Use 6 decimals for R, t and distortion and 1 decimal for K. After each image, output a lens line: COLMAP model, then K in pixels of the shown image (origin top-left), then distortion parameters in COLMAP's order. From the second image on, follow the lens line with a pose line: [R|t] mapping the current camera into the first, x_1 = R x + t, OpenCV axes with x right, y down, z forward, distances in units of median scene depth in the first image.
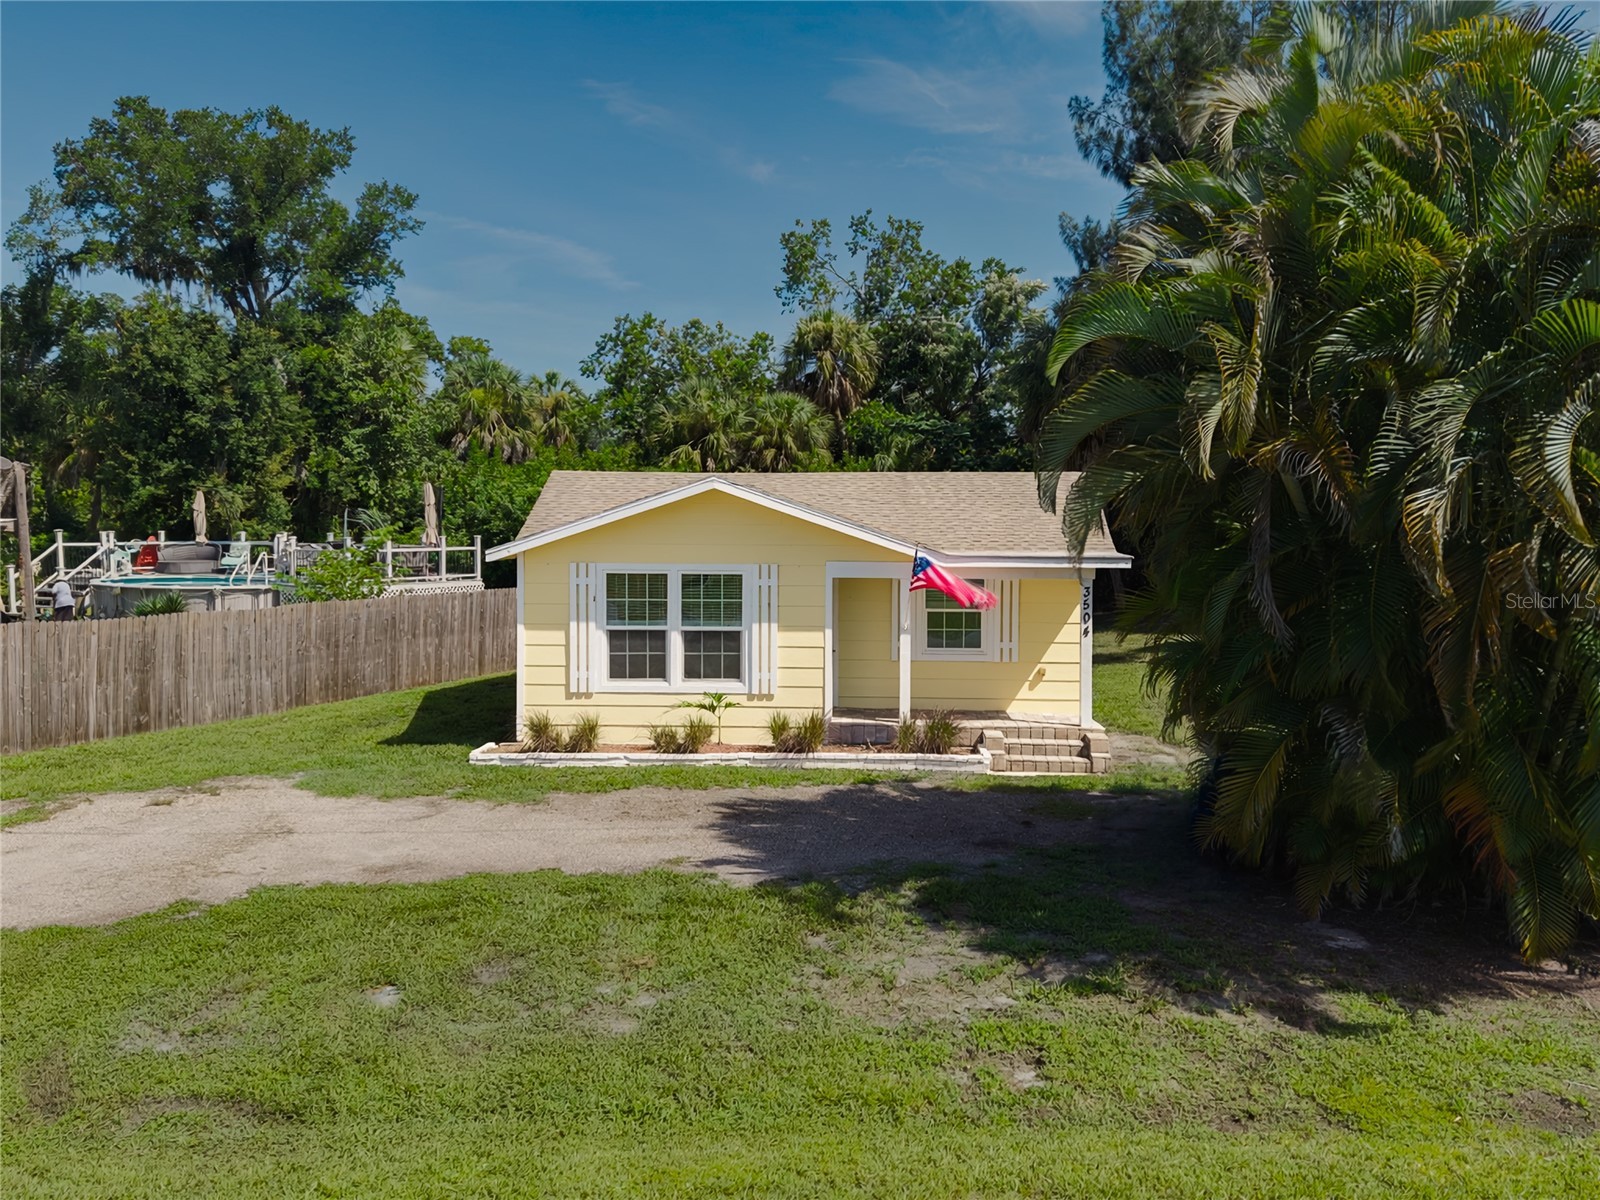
lens RADIAL K [[1306.7, 0, 796.7], [0, 1306.7, 554.6], [0, 0, 1]] dist [0.045001, -0.006156]
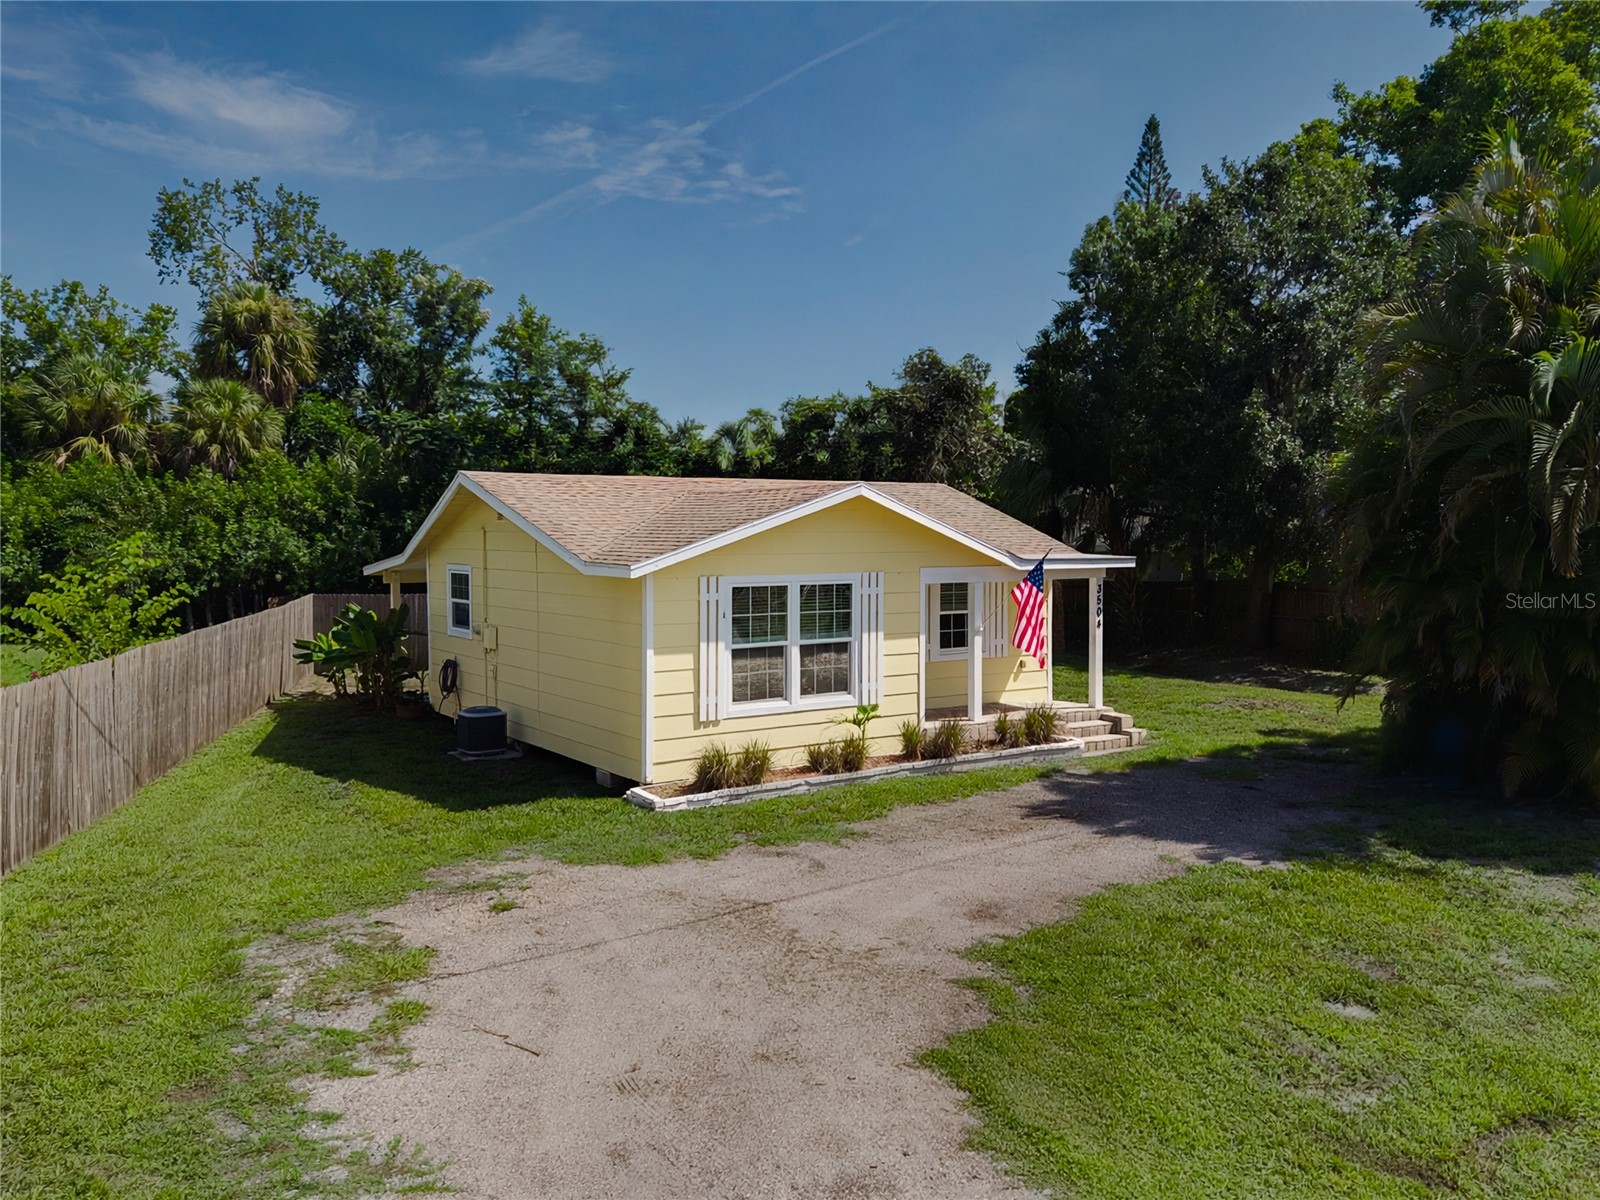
lens RADIAL K [[1301.2, 0, 800.9], [0, 1301.2, 614.9], [0, 0, 1]] dist [0.006082, 0.005609]
pose [[0.792049, -0.045748, 0.608741, -0.655685], [0.021237, 0.998649, 0.047418, -0.008059], [-0.610088, -0.024629, 0.791951, 0.256092]]
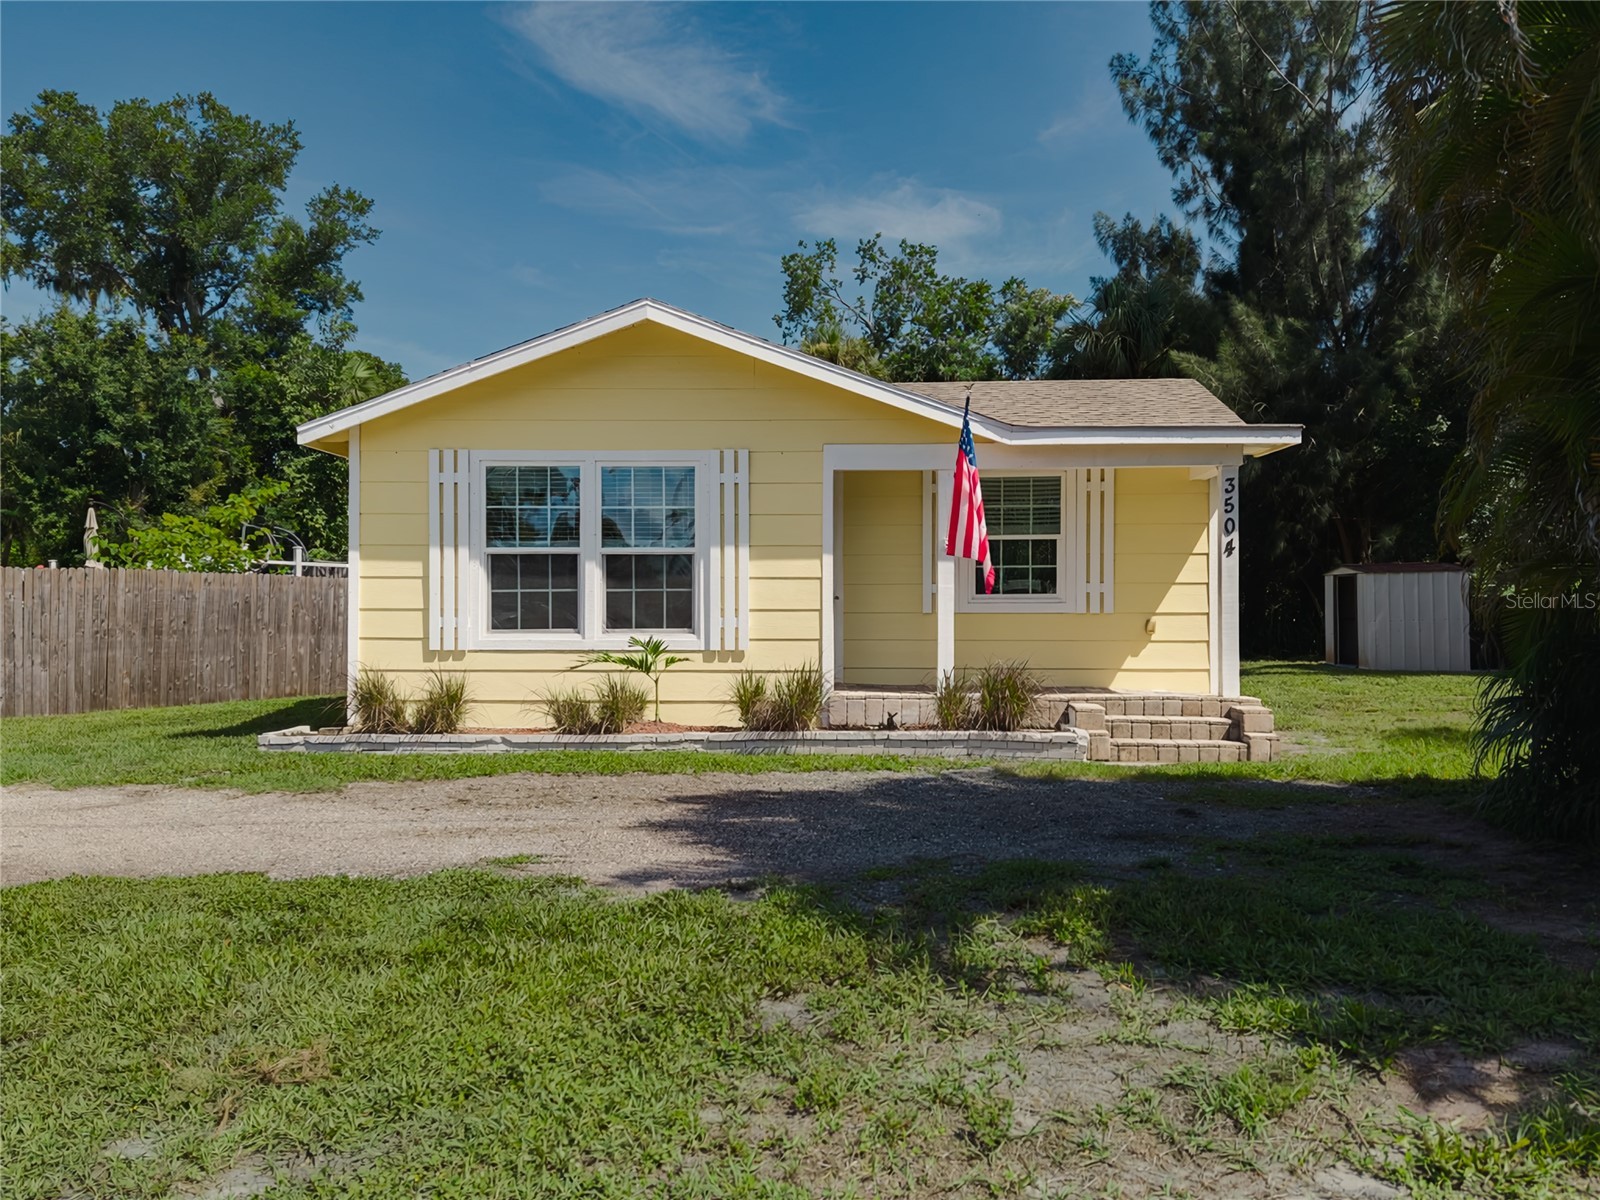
lens RADIAL K [[1301.2, 0, 800.9], [0, 1301.2, 614.9], [0, 0, 1]] dist [0.006082, 0.005609]
pose [[0.999992, -0.002310, -0.003242, 0.012905], [0.002194, 0.999368, -0.035478, 0.110990], [0.003322, 0.035470, 0.999365, 0.354529]]
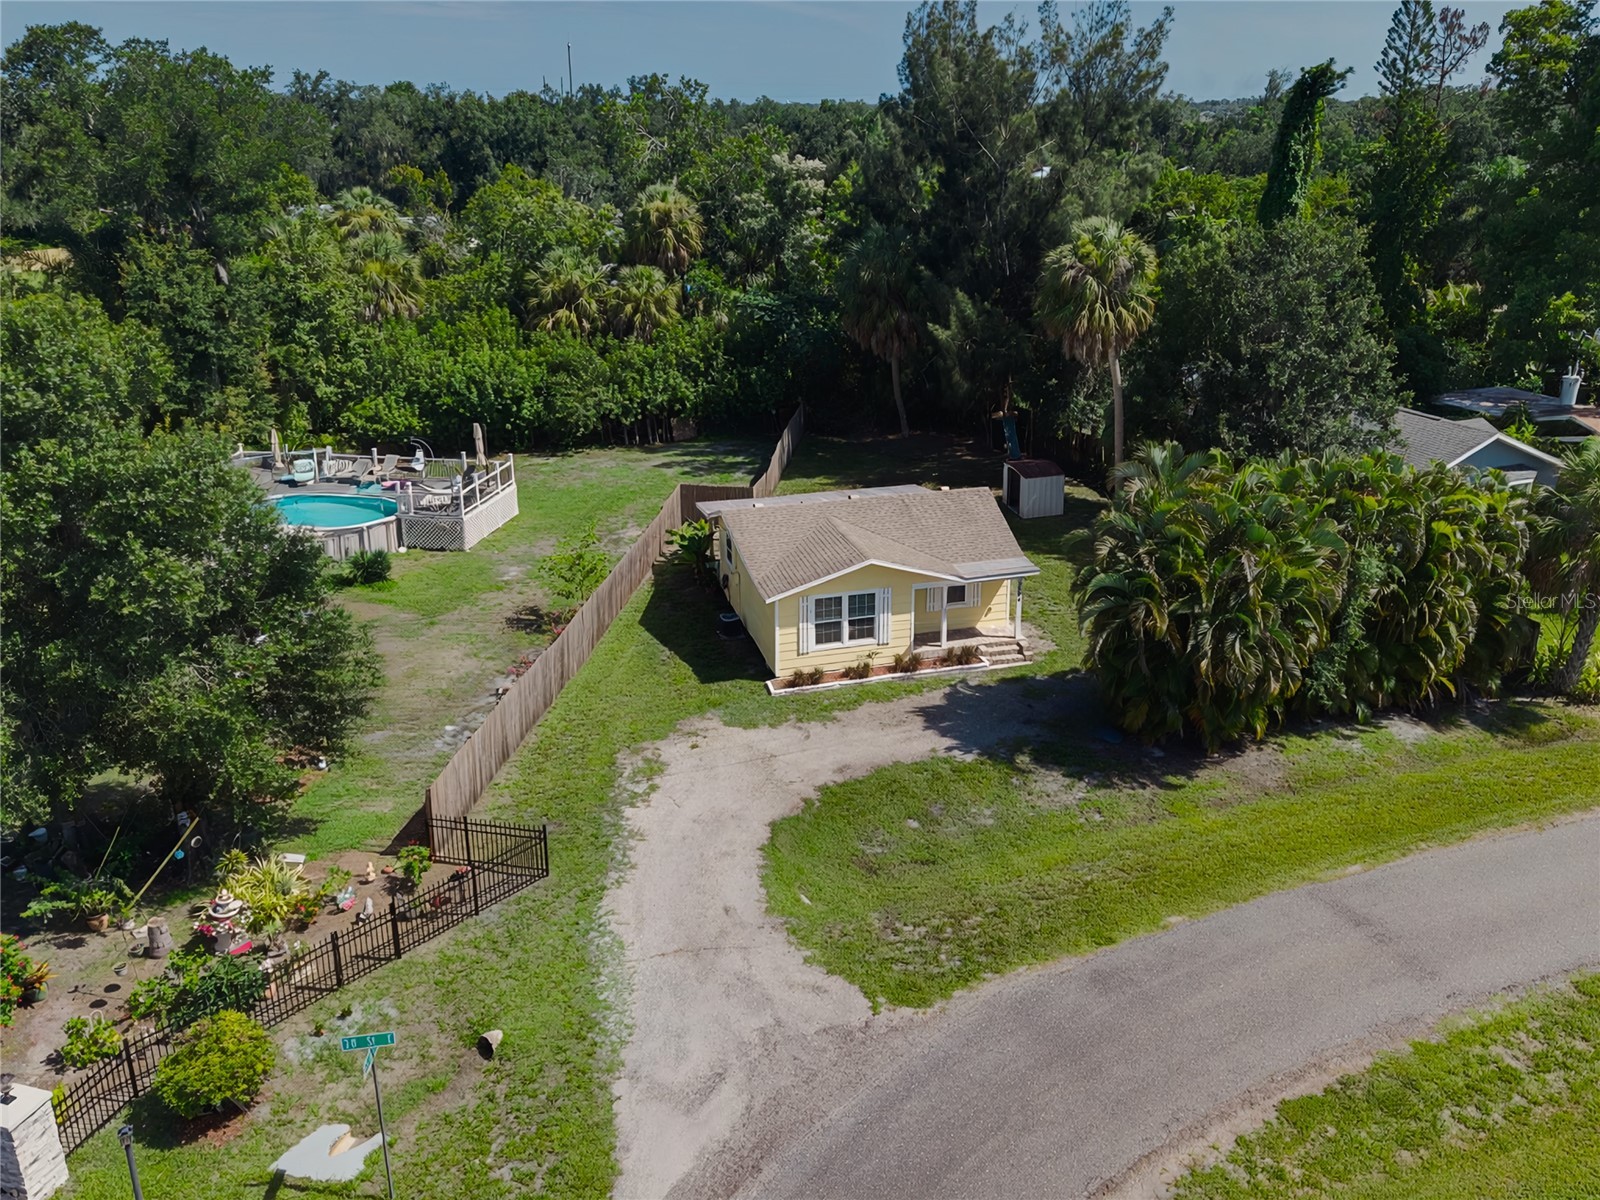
lens RADIAL K [[1331.8, 0, 800.0], [0, 1331.8, 600.0], [0, 0, 1]] dist [0.080999, -0.000331]
pose [[0.948506, -0.129725, 0.288977, -0.796729], [0.024984, 0.940090, 0.340010, -0.725008], [-0.315772, -0.315282, 0.894922, -0.941339]]
